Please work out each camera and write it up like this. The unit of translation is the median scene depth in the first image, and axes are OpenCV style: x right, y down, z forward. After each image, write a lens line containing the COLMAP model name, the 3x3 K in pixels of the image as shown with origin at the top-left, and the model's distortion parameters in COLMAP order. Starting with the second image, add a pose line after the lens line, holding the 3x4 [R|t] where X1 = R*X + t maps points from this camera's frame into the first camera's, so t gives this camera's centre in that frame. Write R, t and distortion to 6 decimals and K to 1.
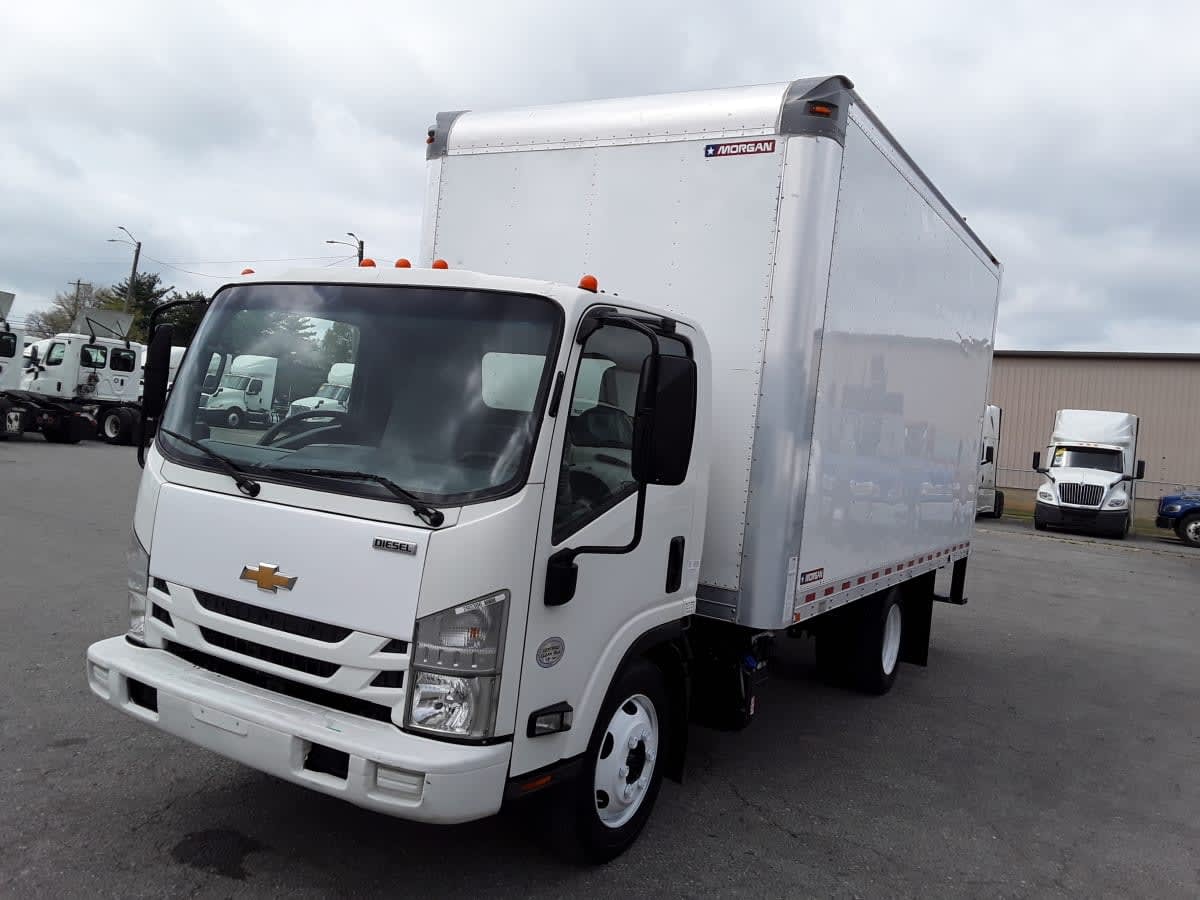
lens RADIAL K [[955.7, 0, 600.0], [0, 955.7, 450.0], [0, 0, 1]] dist [0.058659, 0.000071]
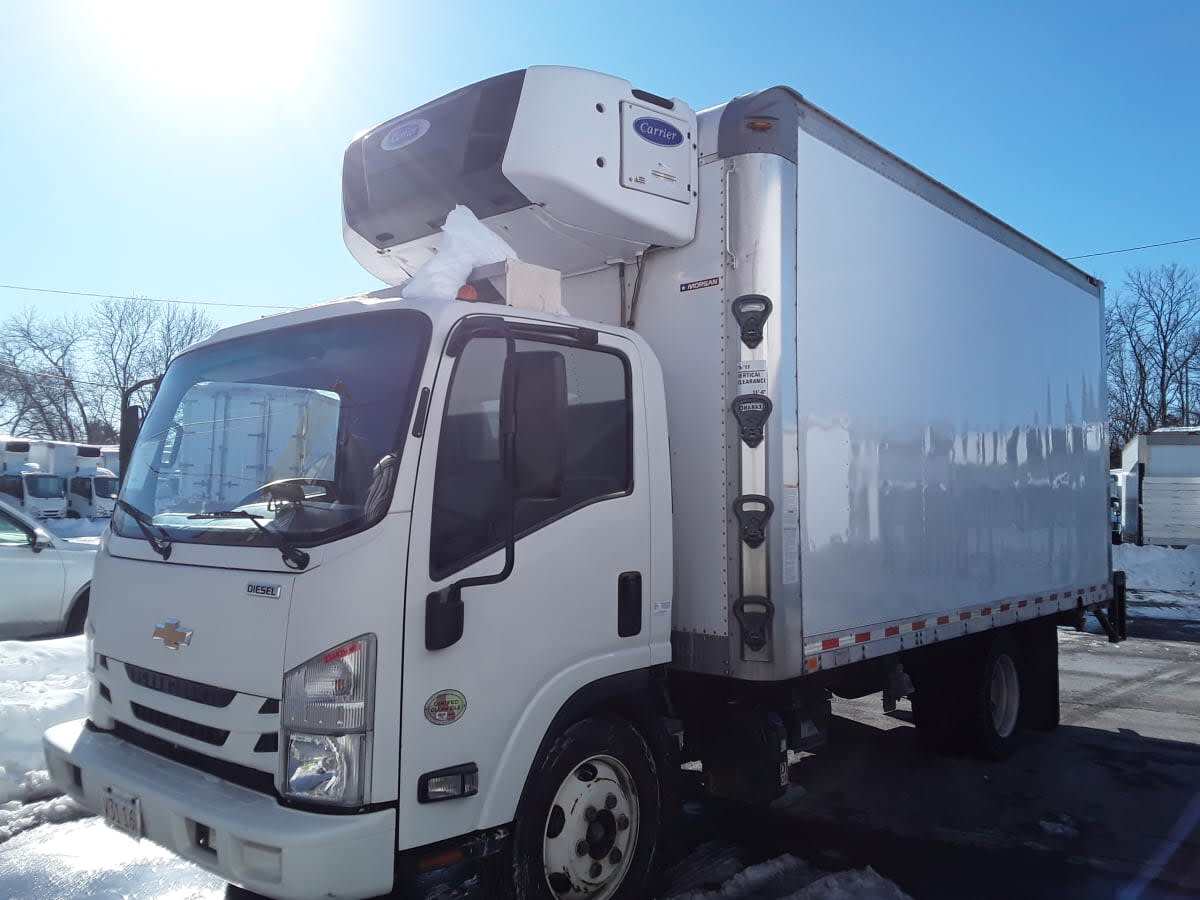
lens RADIAL K [[949.4, 0, 564.0], [0, 949.4, 456.0], [0, 0, 1]] dist [0.046165, -0.000542]
pose [[0.972313, -0.108195, -0.207125, 0.264489], [0.087780, 0.990552, -0.105366, 0.088324], [0.216568, 0.084267, 0.972624, 0.156480]]
